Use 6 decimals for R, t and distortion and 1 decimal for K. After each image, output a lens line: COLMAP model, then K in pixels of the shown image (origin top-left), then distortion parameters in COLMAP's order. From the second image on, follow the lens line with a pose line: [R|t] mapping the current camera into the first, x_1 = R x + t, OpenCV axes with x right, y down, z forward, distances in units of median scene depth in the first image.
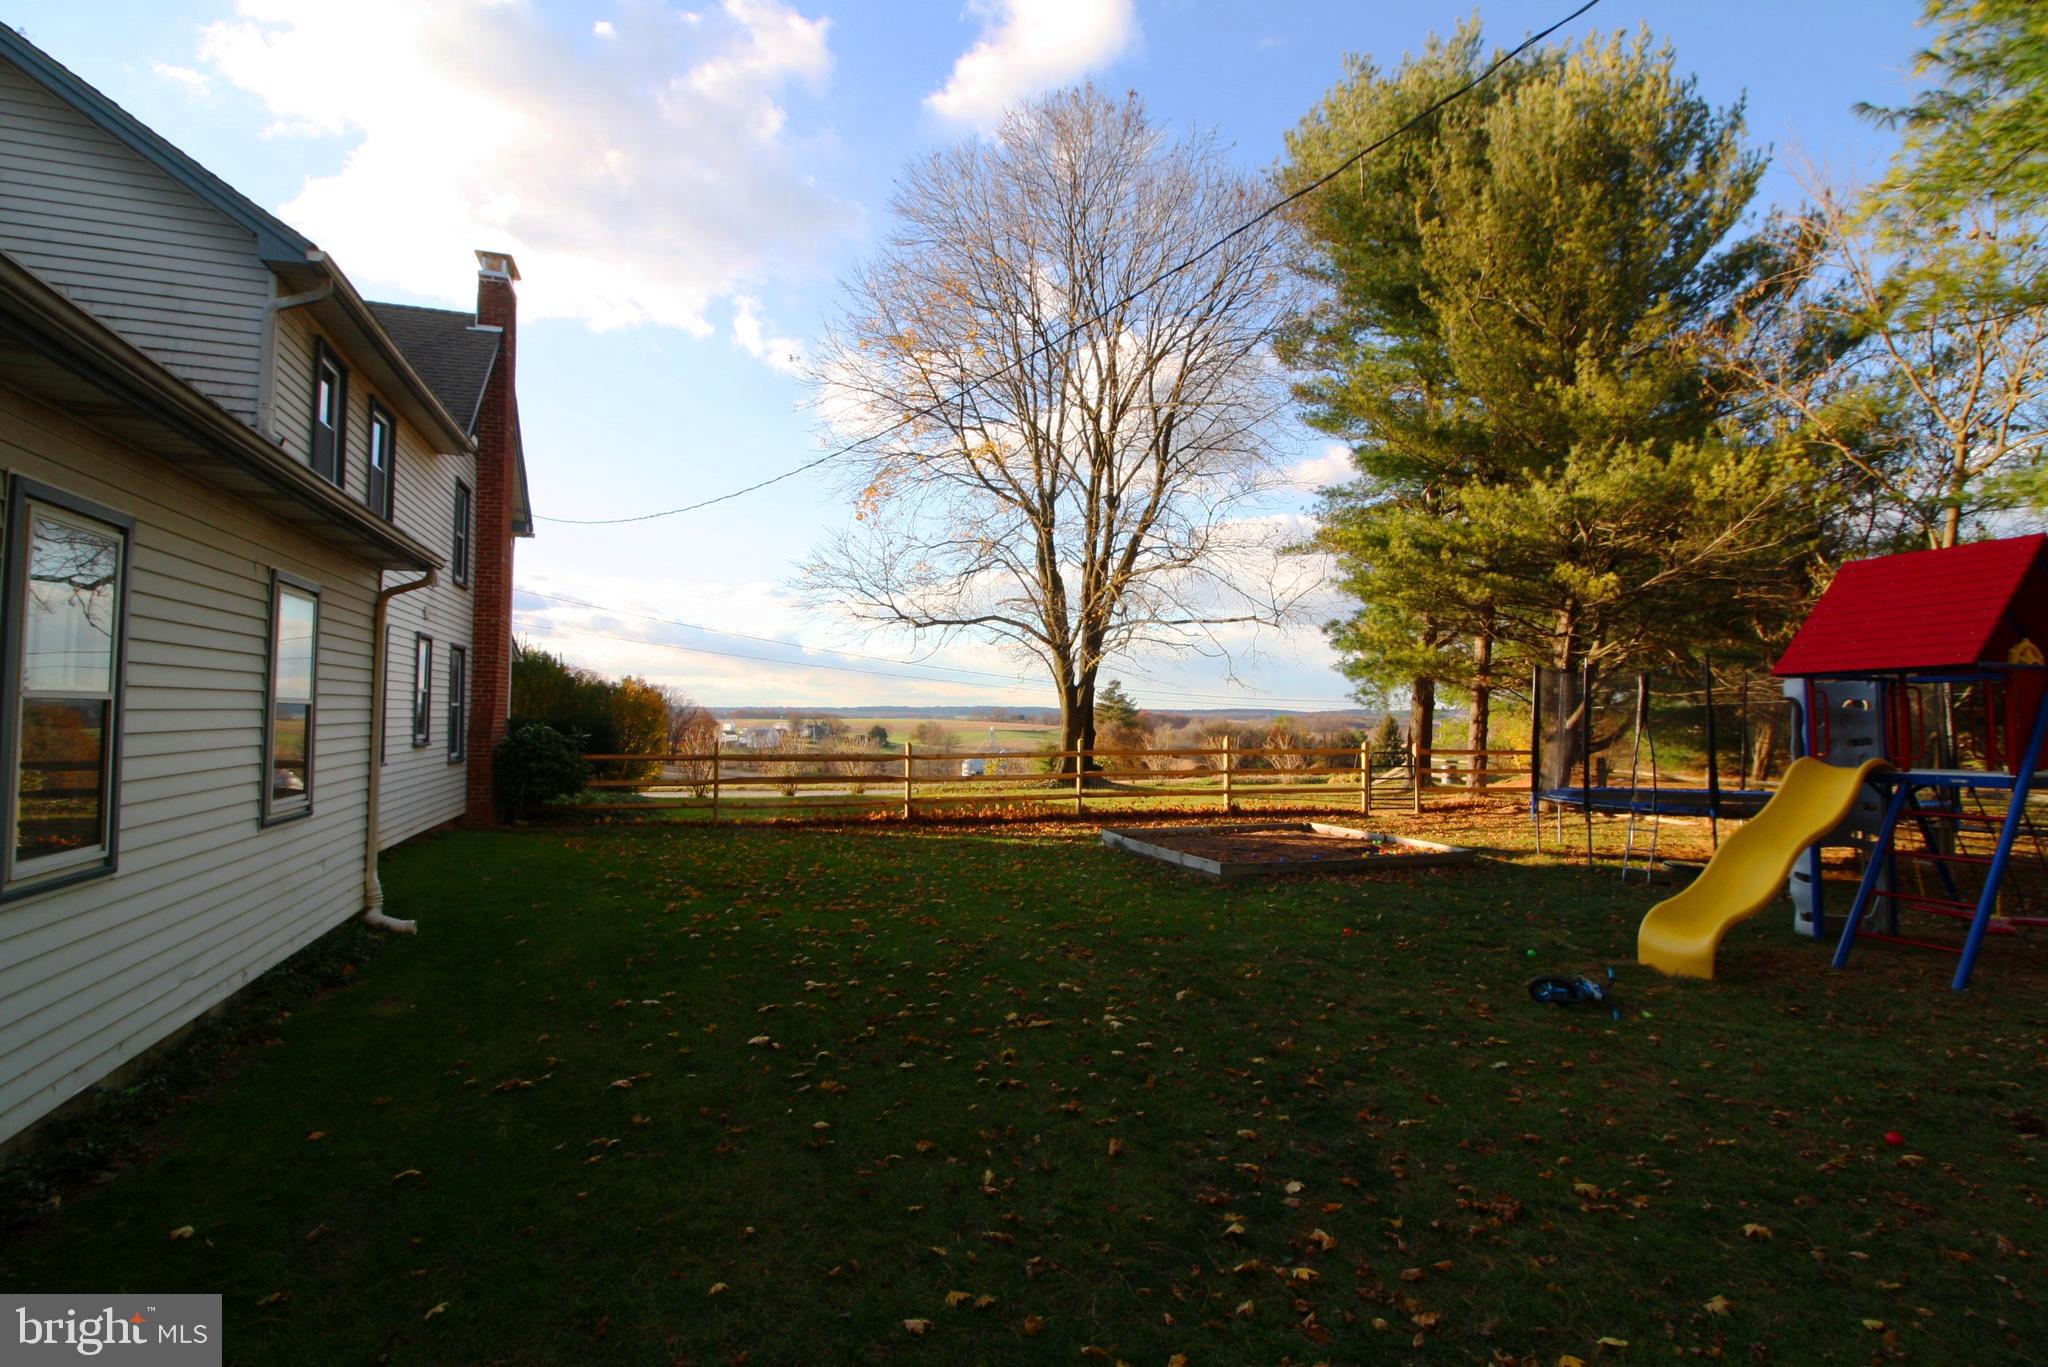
lens RADIAL K [[960.5, 0, 1051.8], [0, 960.5, 672.9], [0, 0, 1]] dist [0.002772, -0.014992]
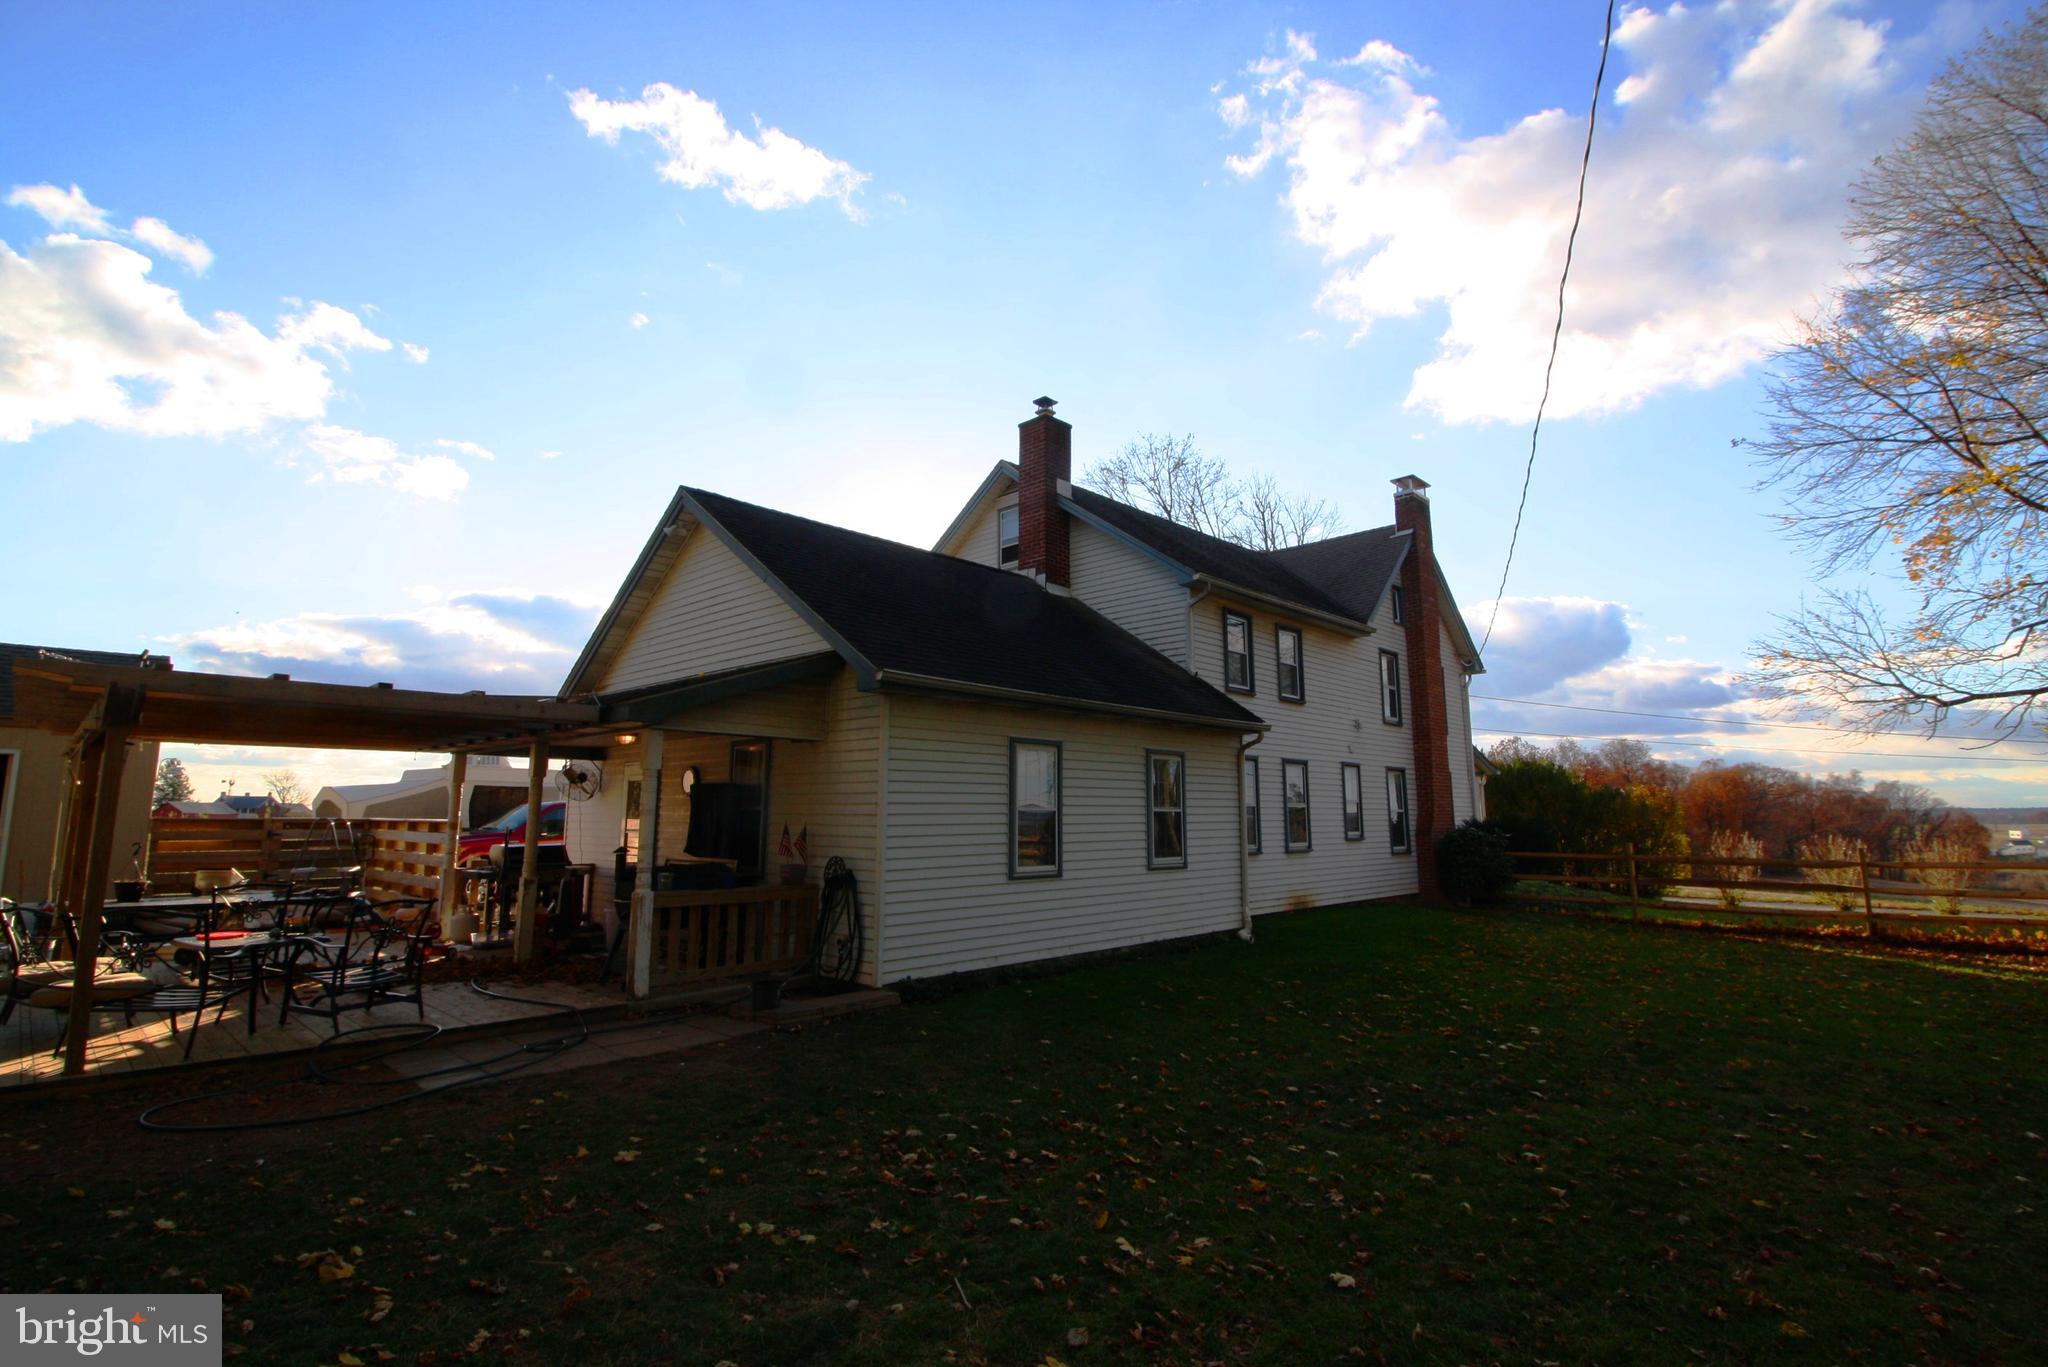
lens RADIAL K [[960.5, 0, 1051.8], [0, 960.5, 672.9], [0, 0, 1]] dist [0.002772, -0.014992]
pose [[0.448517, -0.138135, -0.883035, 0.403955], [0.041009, 0.990125, -0.134058, 0.001878], [0.892833, 0.023915, 0.449752, -0.065360]]
